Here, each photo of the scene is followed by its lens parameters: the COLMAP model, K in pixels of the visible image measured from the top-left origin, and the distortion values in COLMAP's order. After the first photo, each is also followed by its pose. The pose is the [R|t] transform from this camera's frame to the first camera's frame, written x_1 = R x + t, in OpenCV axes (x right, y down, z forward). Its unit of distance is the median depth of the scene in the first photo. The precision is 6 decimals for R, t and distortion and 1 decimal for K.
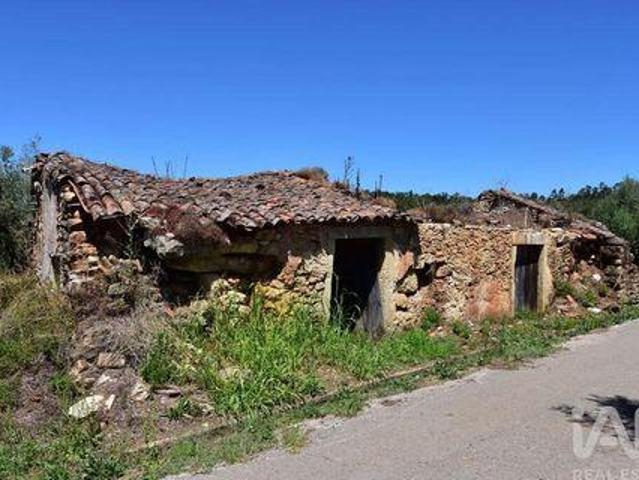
lens RADIAL K [[542.1, 0, 319.5], [0, 542.1, 240.0], [0, 0, 1]] dist [-0.154778, 0.127728]
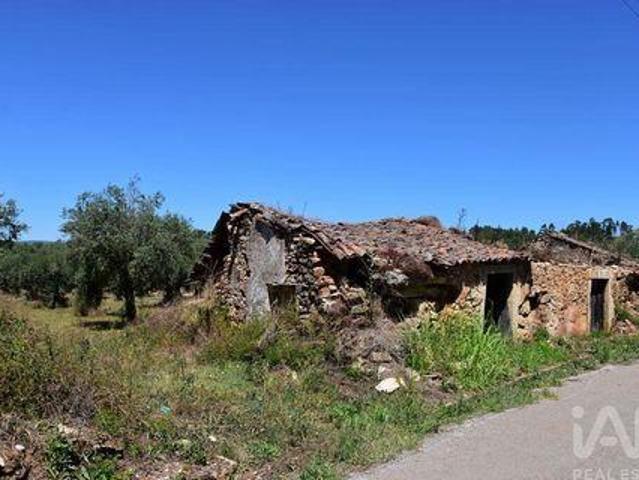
lens RADIAL K [[542.1, 0, 319.5], [0, 542.1, 240.0], [0, 0, 1]] dist [-0.154778, 0.127728]
pose [[0.999687, 0.013263, 0.021234, -0.374479], [-0.011994, 0.998198, -0.058799, -0.002865], [-0.021975, 0.058526, 0.998044, -0.305083]]
